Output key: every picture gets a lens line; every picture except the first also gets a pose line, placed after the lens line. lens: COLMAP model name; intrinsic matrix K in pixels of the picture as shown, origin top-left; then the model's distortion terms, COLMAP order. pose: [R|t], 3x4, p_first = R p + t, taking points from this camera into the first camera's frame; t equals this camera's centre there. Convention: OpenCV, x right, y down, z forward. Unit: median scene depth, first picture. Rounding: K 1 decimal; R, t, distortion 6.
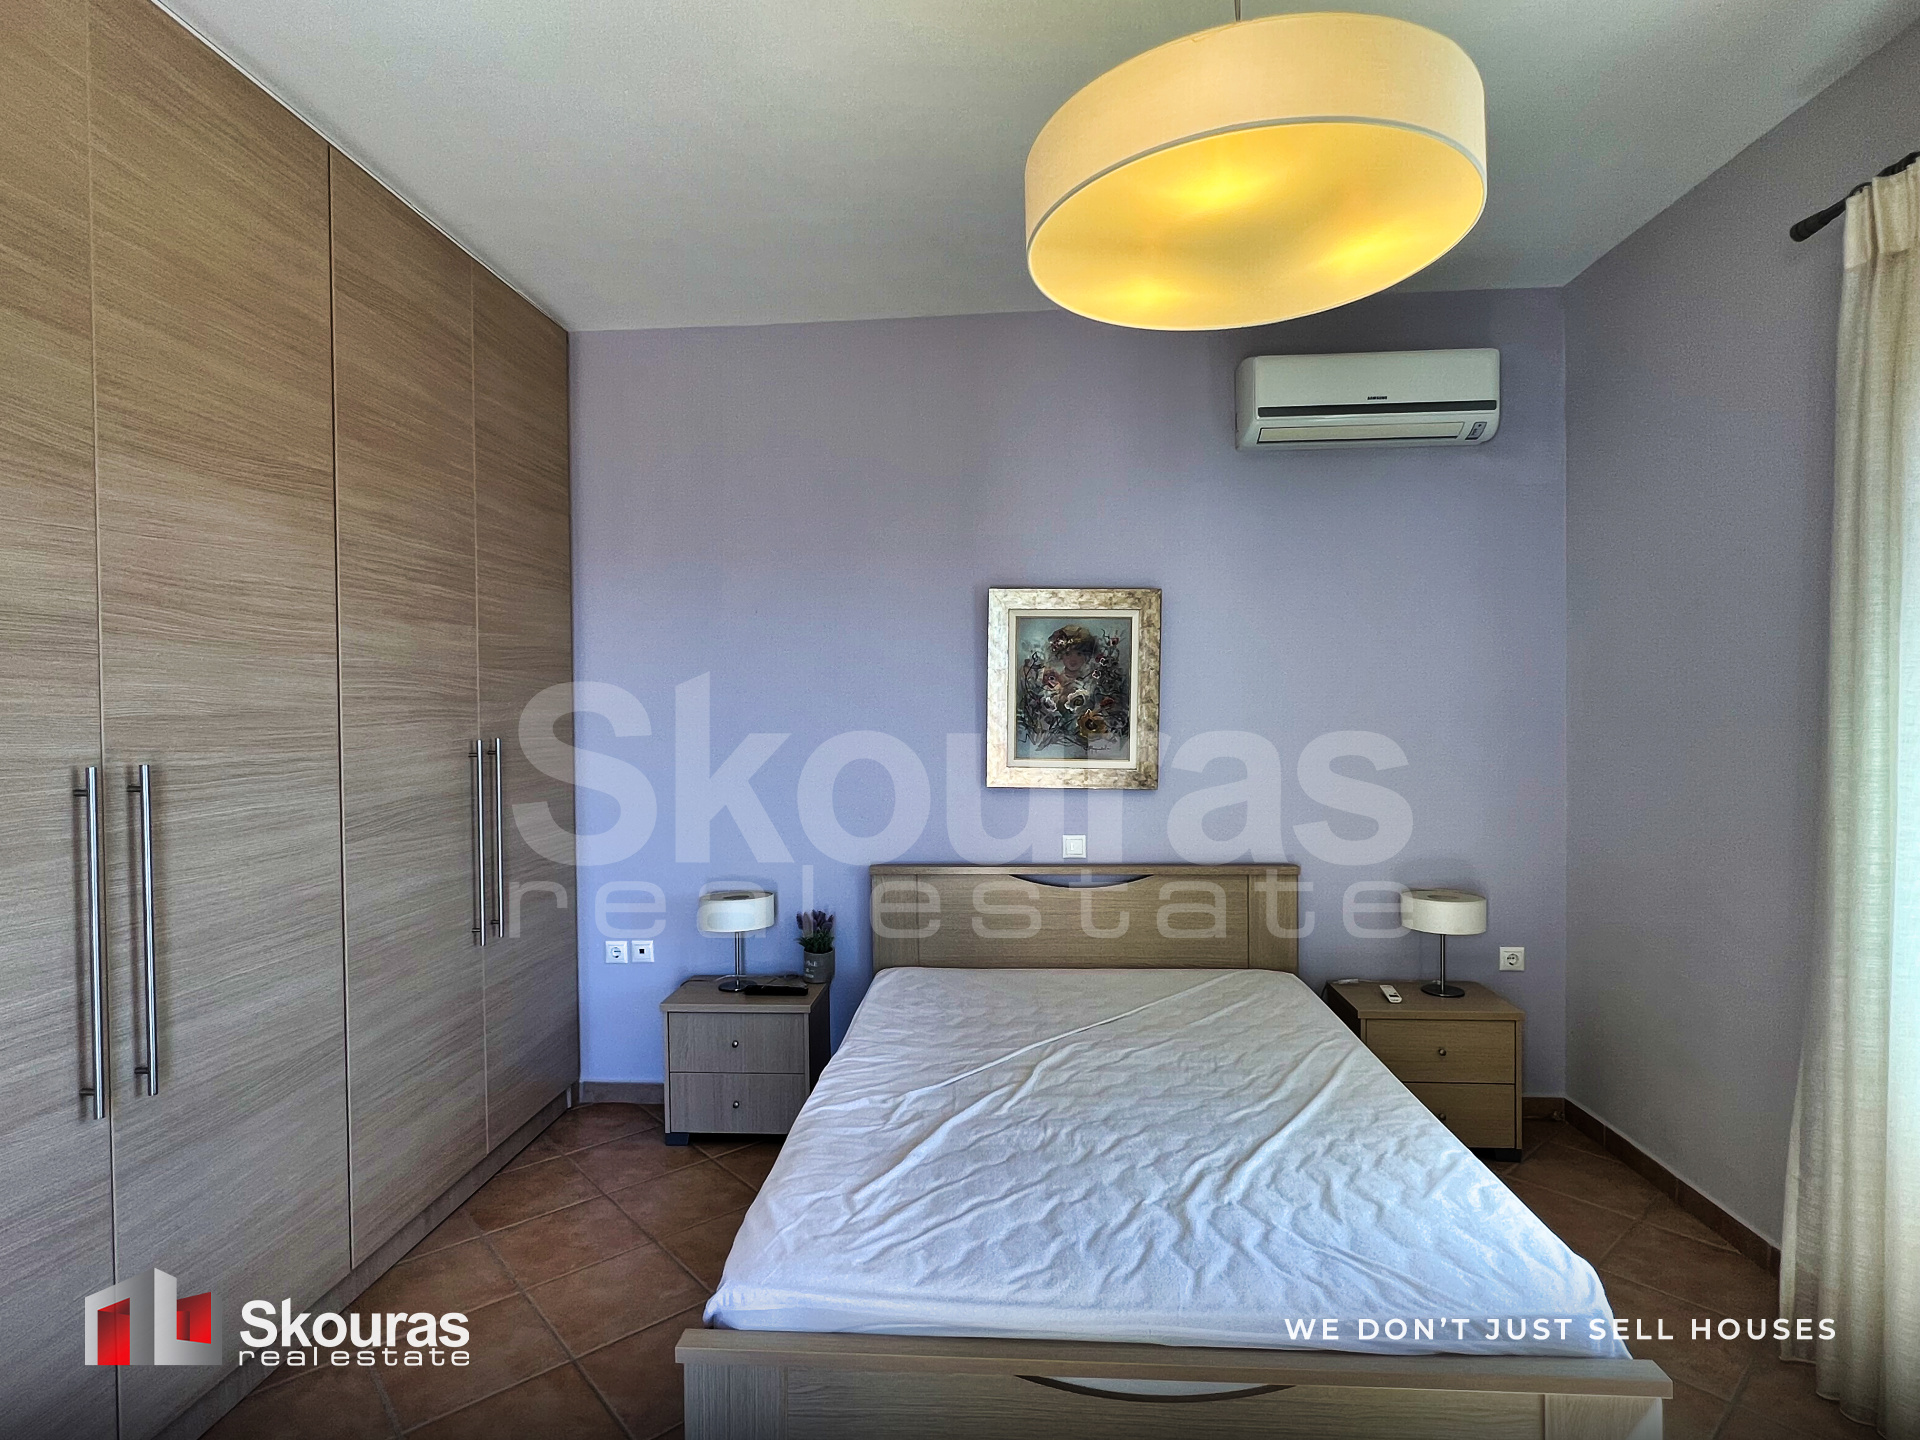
lens RADIAL K [[986.1, 0, 952.8], [0, 986.1, 719.7], [0, 0, 1]] dist [0.000884, -0.000927]
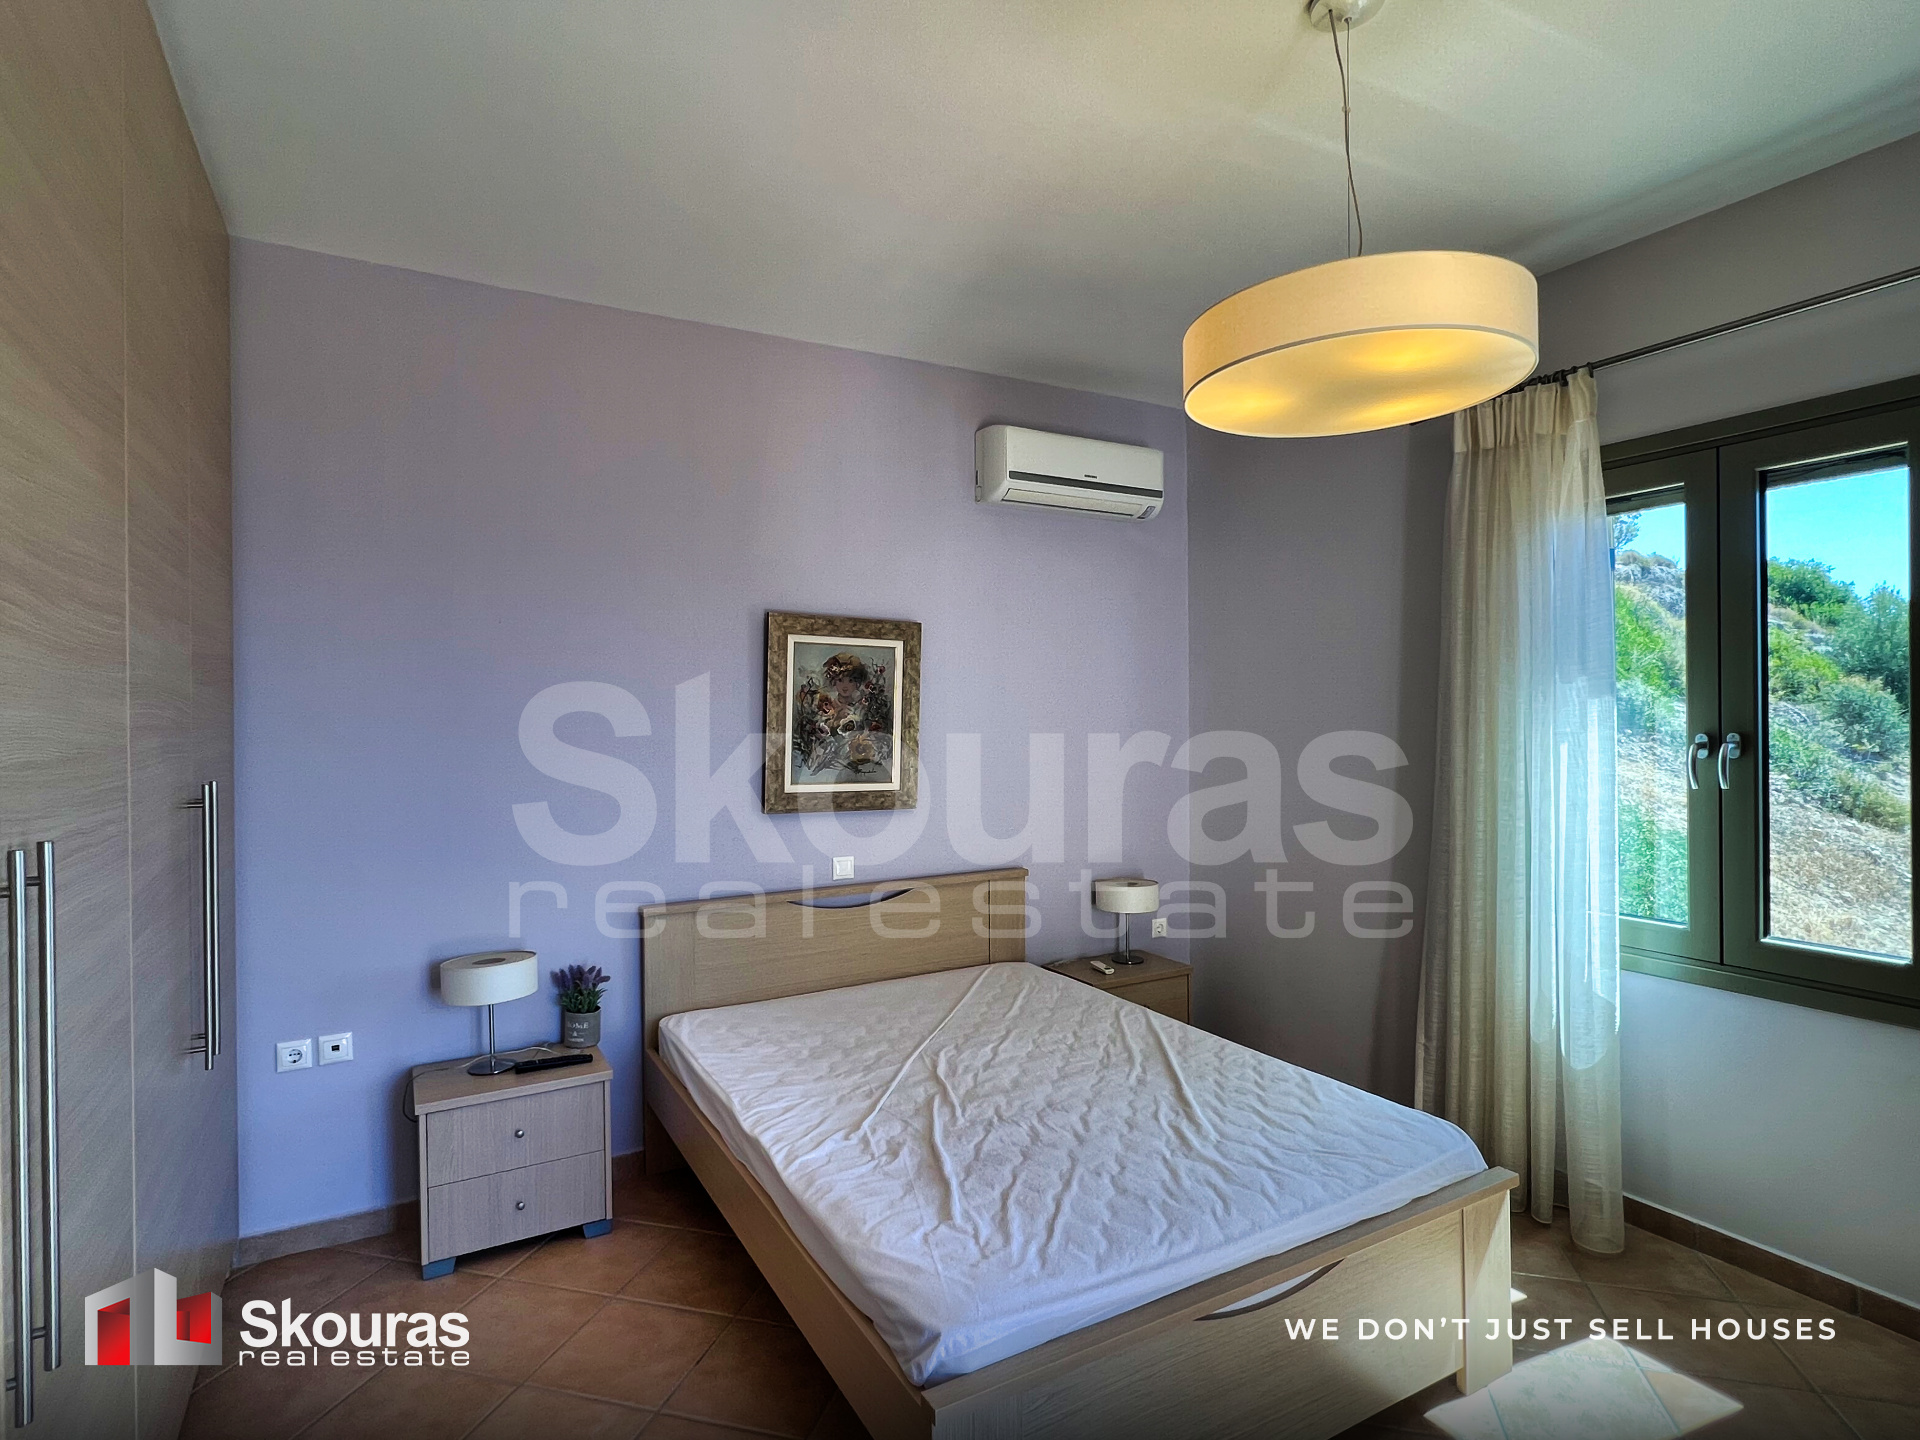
lens RADIAL K [[986.1, 0, 952.8], [0, 986.1, 719.7], [0, 0, 1]] dist [0.000884, -0.000927]
pose [[0.835225, 0.000527, 0.549908, -0.367408], [0.009304, 0.999843, -0.015089, -0.009580], [-0.549830, 0.017719, 0.835089, 0.081625]]
